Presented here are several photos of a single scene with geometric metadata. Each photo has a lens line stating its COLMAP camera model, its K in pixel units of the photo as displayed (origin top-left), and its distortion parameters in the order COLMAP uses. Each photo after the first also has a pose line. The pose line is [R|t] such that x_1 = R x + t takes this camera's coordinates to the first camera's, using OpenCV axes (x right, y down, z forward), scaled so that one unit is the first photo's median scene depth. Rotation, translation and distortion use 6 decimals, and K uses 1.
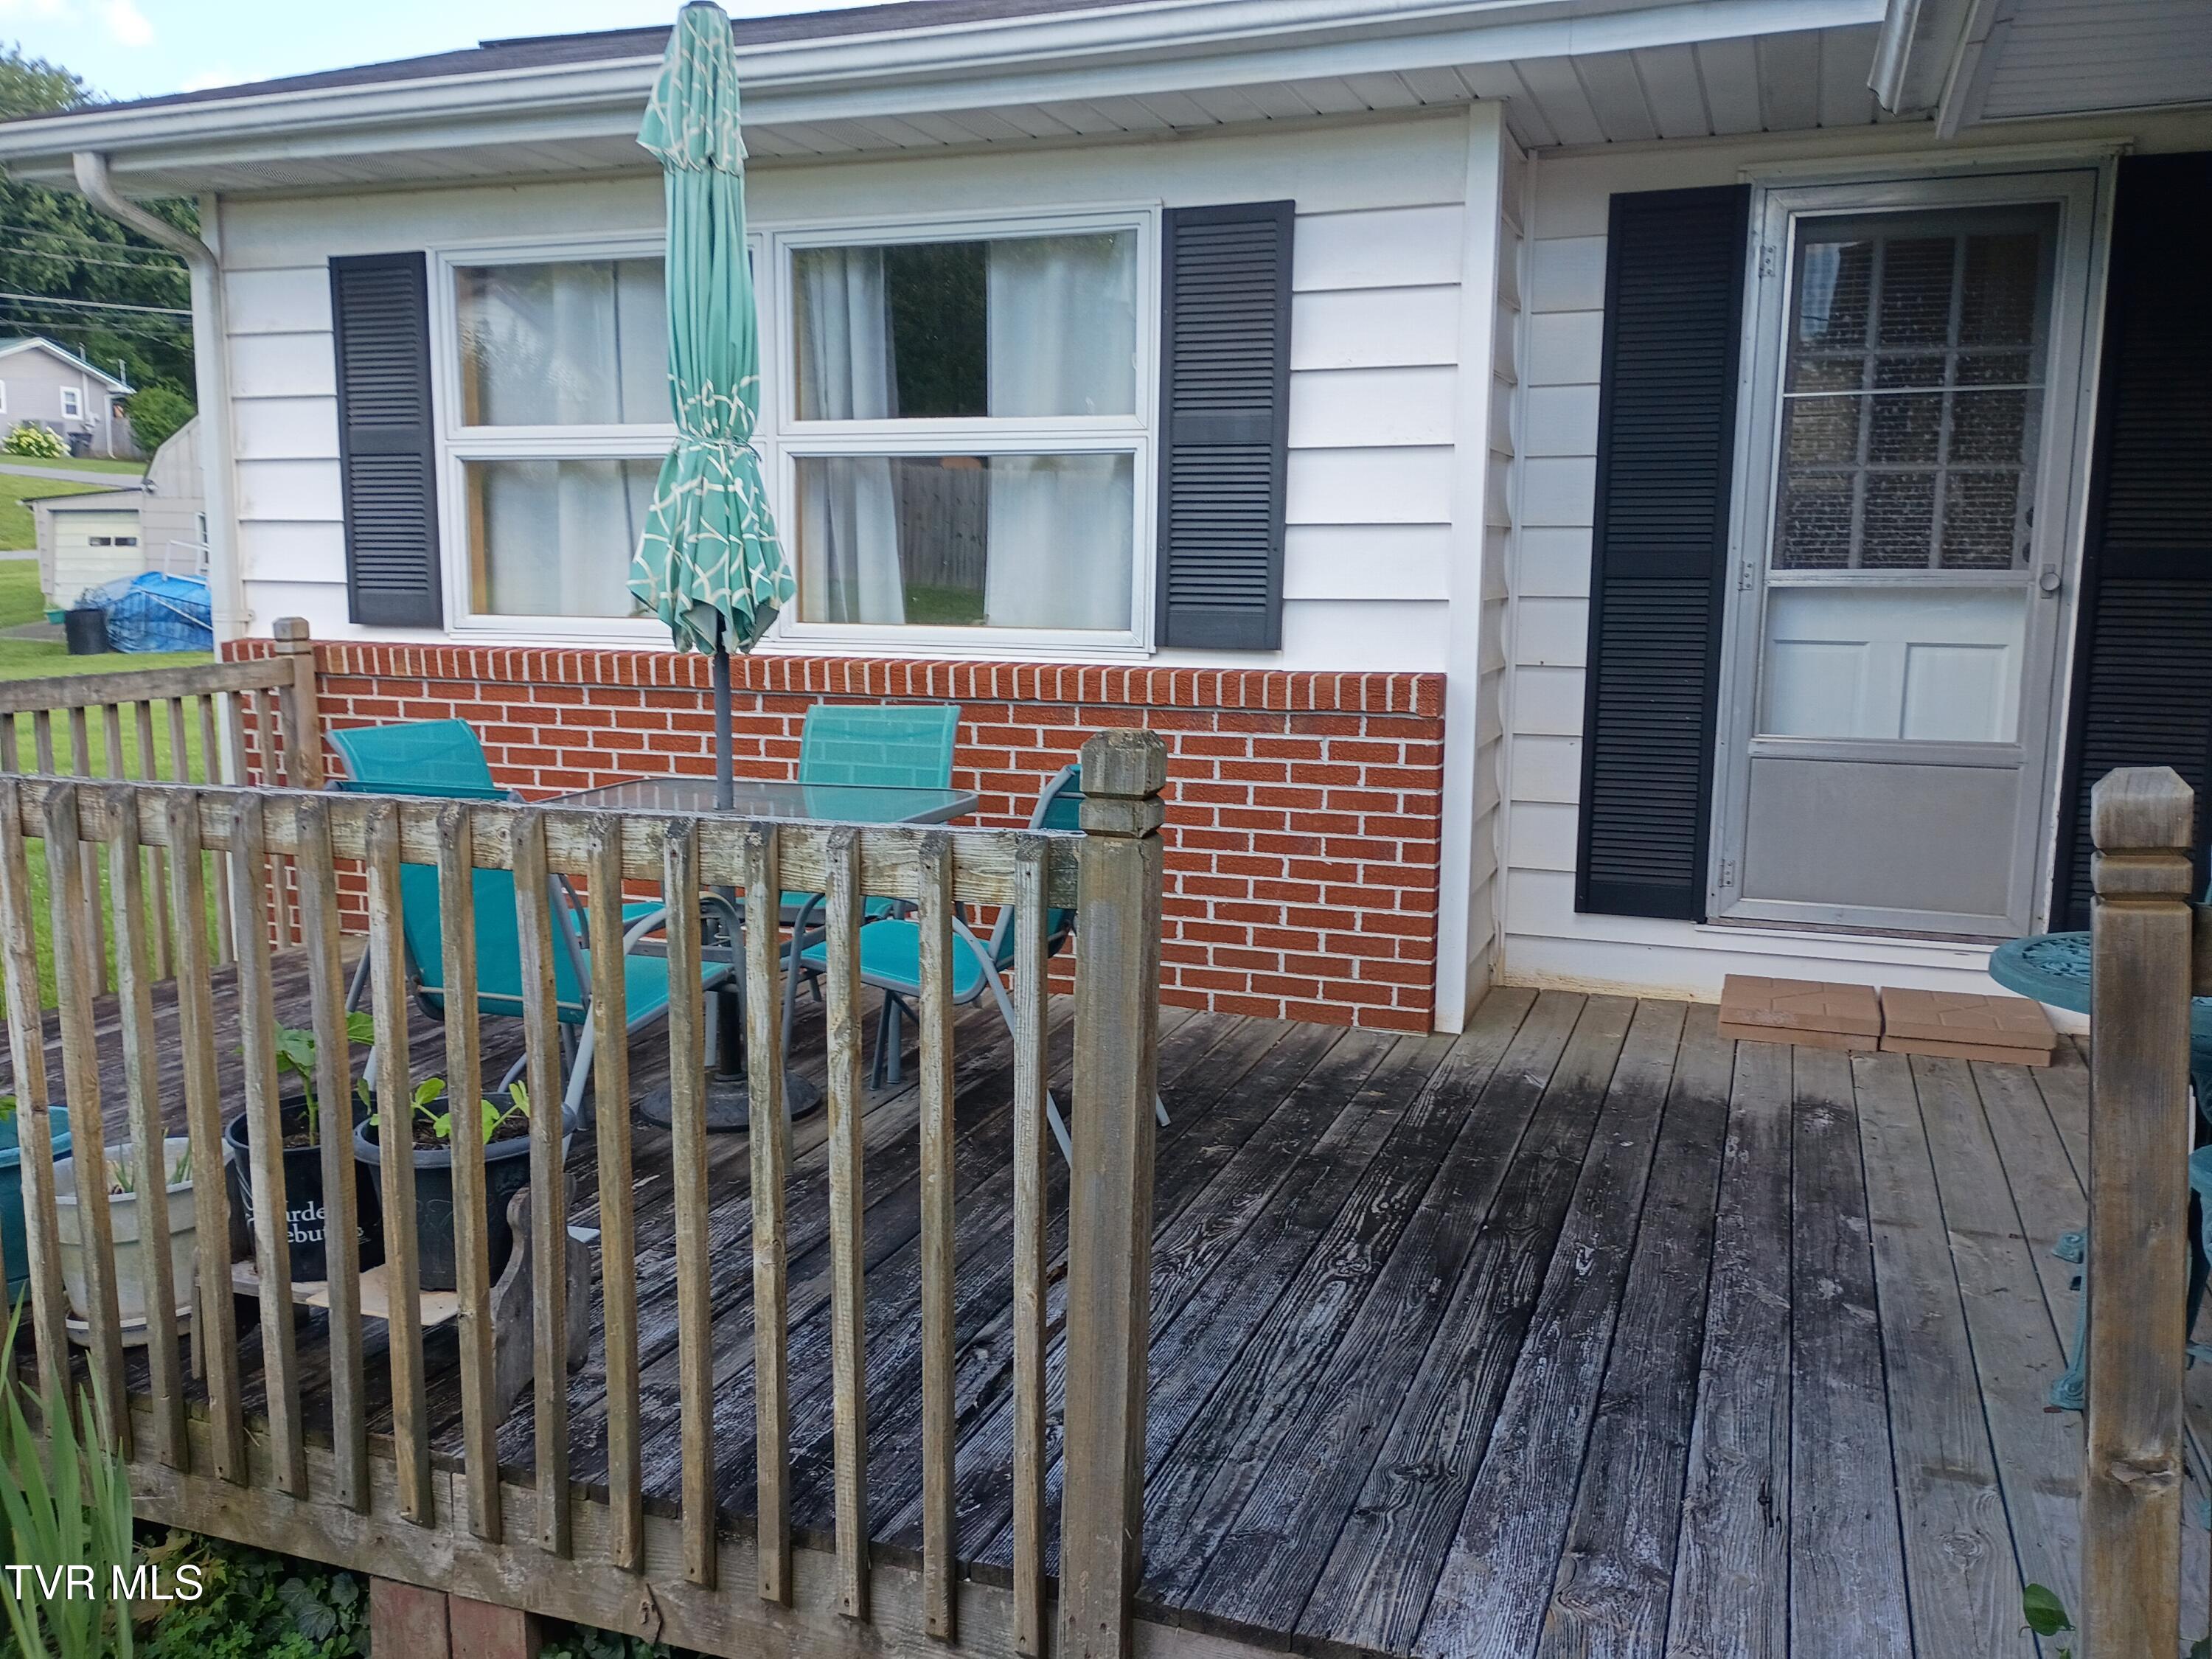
lens RADIAL K [[1835.8, 0, 1106.0], [0, 1835.8, 829.5], [0, 0, 1]] dist [0.089230, -0.098750]
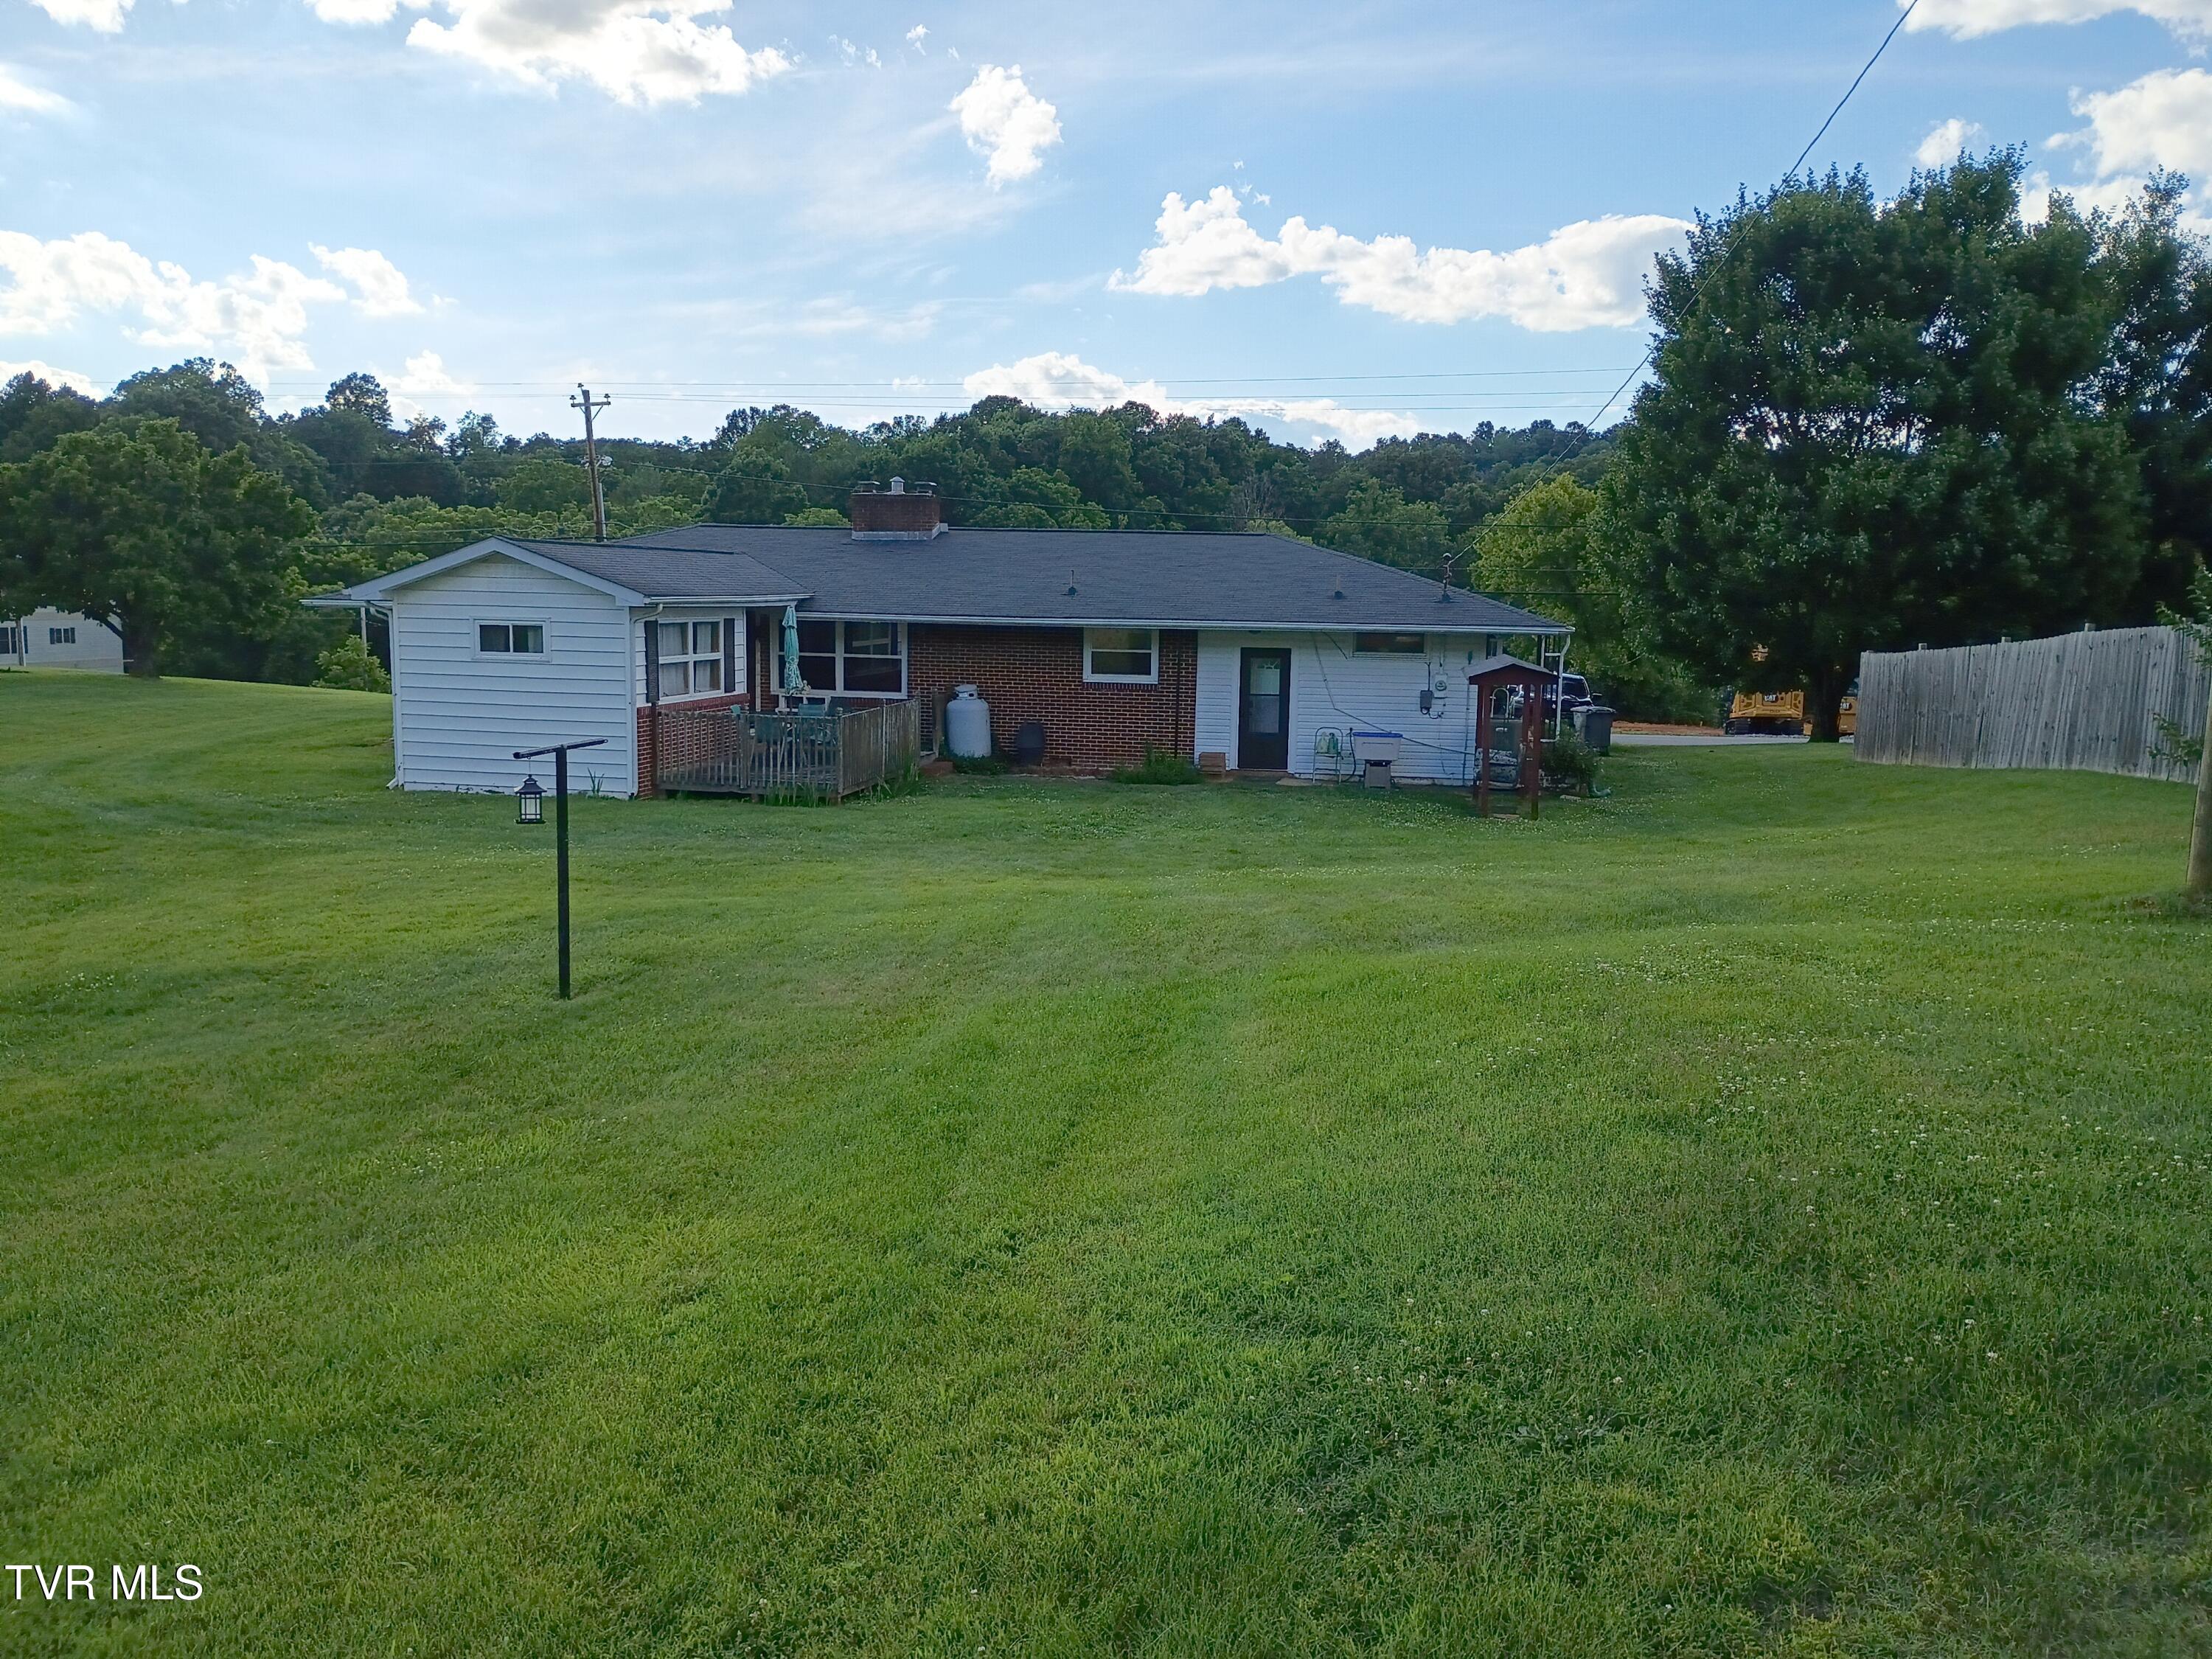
lens RADIAL K [[1835.8, 0, 1106.0], [0, 1835.8, 829.5], [0, 0, 1]] dist [0.089230, -0.098750]
pose [[-0.180133, -0.135977, 0.974198, -5.172019], [0.133652, 0.977831, 0.161197, -0.396851], [-0.974520, 0.159241, -0.157965, 0.722175]]
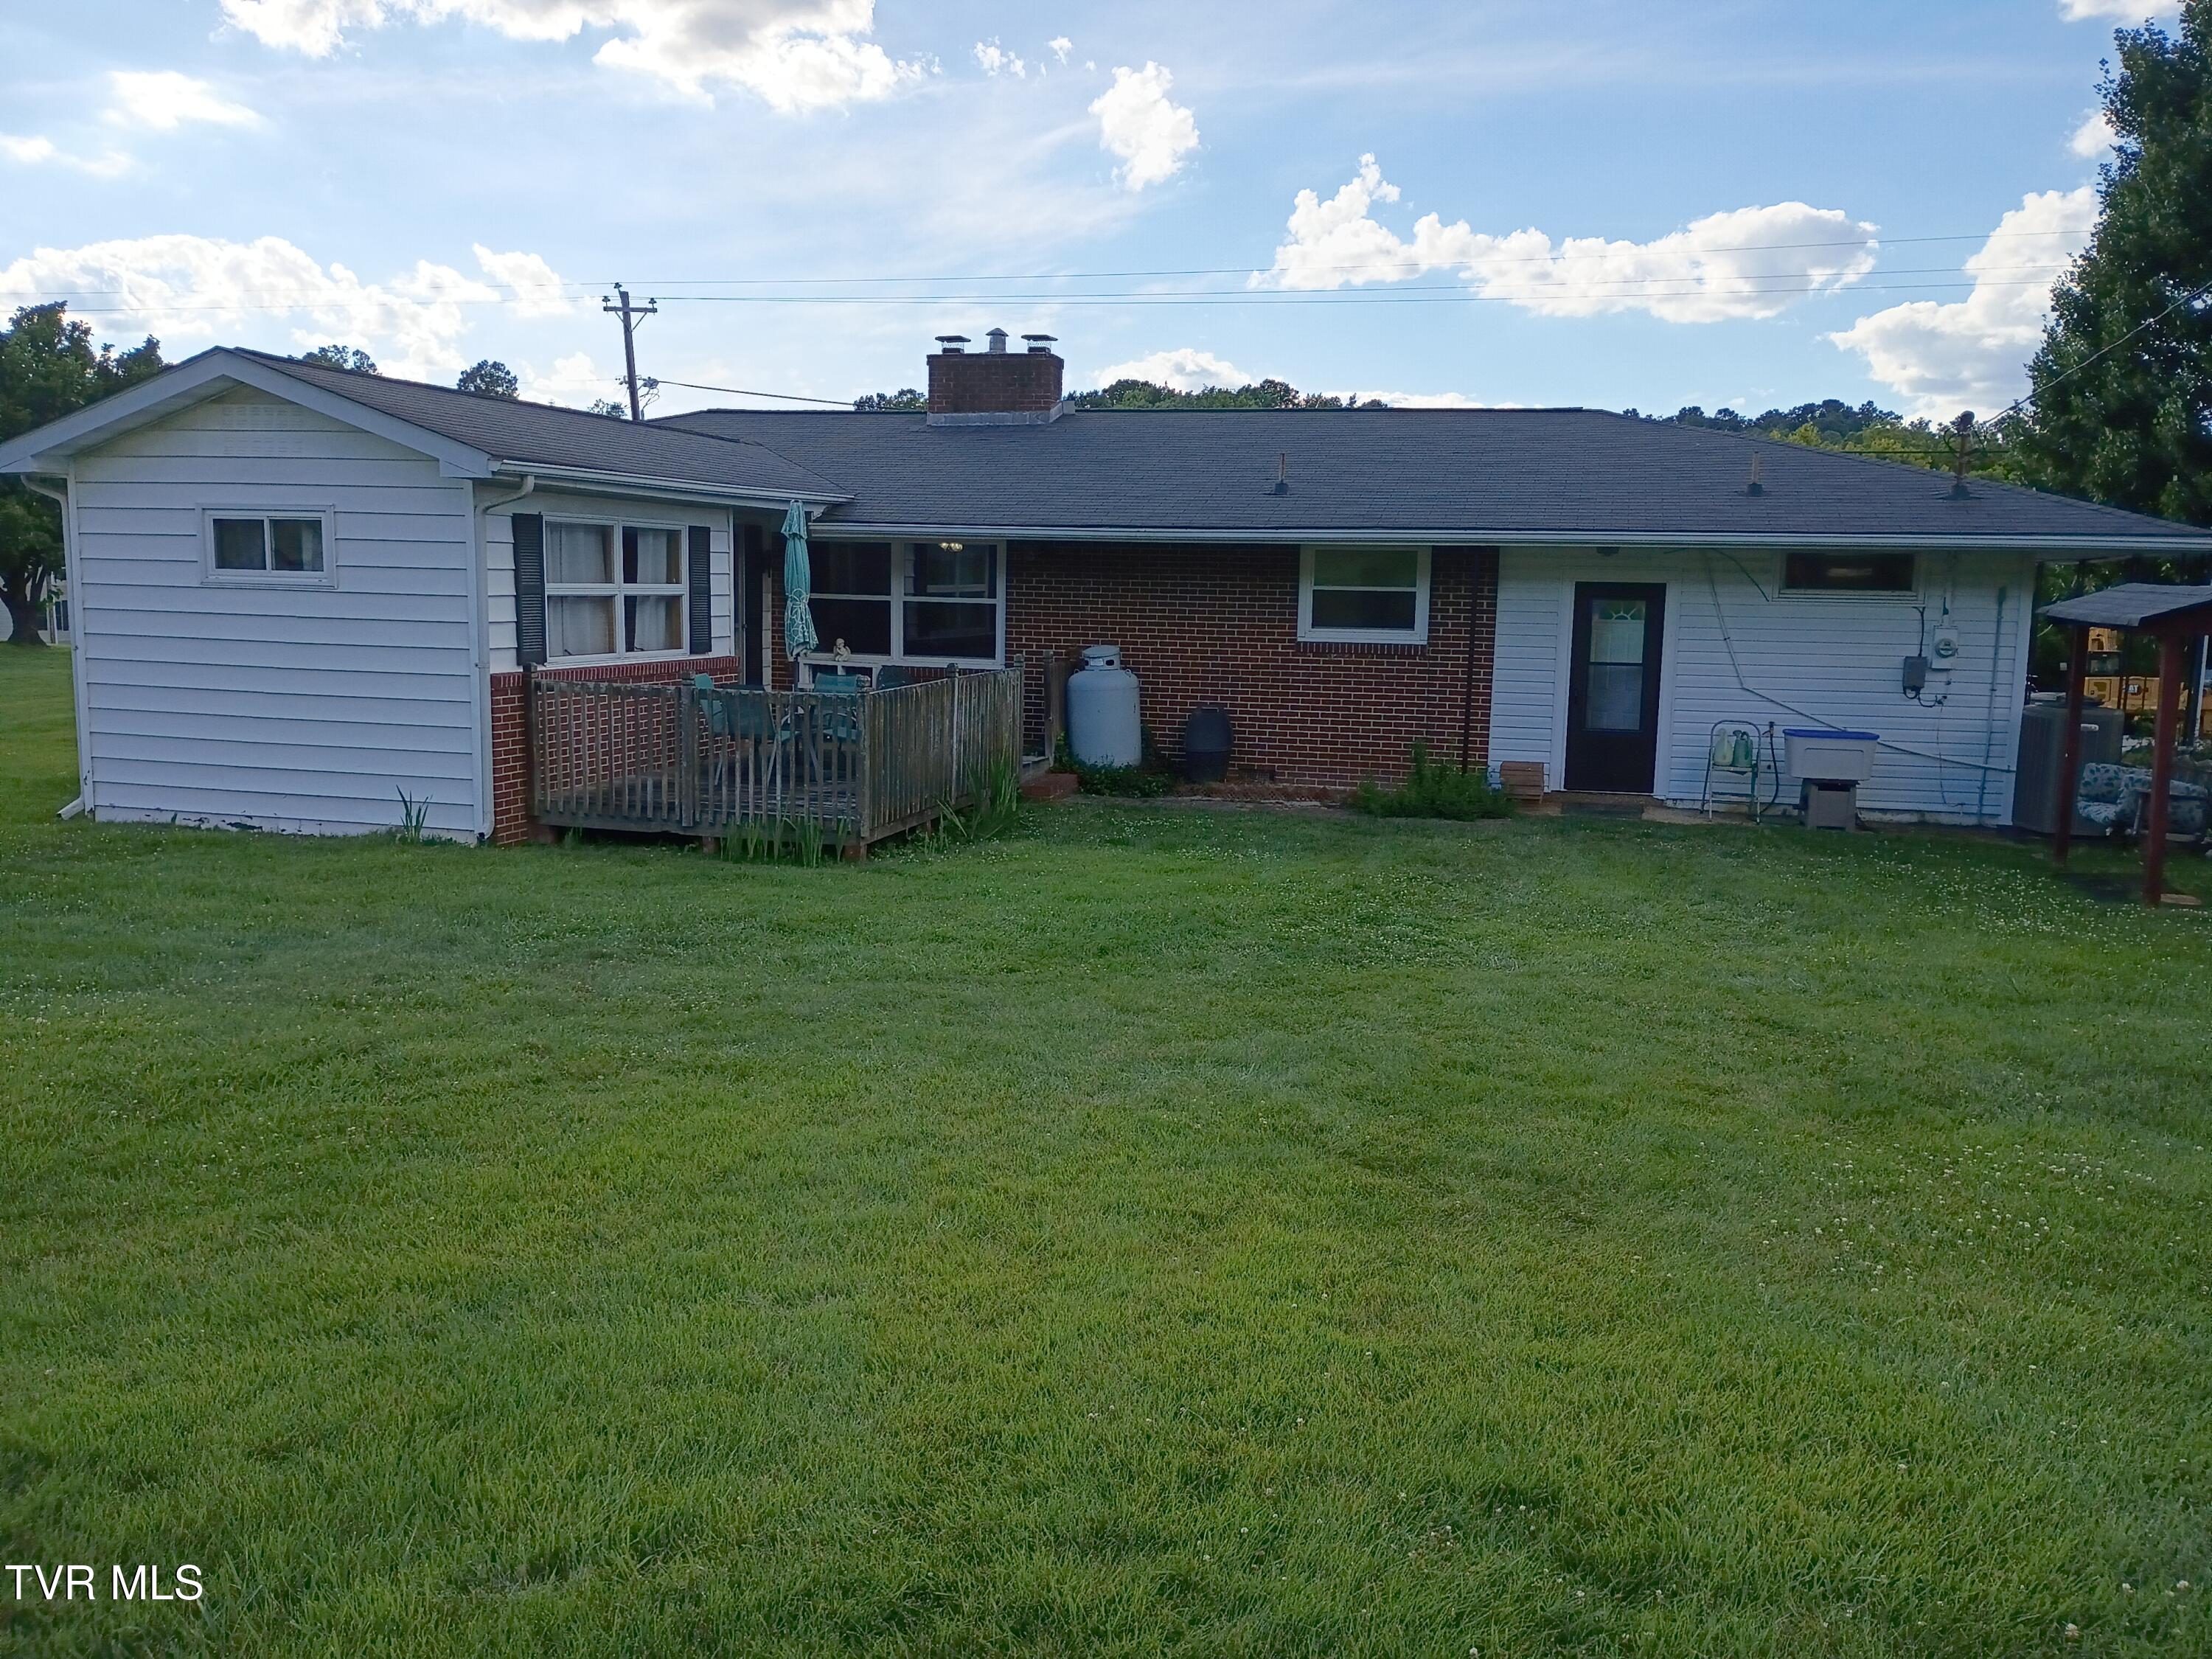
lens RADIAL K [[1835.8, 0, 1106.0], [0, 1835.8, 829.5], [0, 0, 1]] dist [0.089230, -0.098750]
pose [[-0.112696, -0.140650, 0.983624, -3.015550], [0.132946, 0.978896, 0.155206, -0.181794], [-0.984695, 0.148260, -0.091619, 0.538746]]
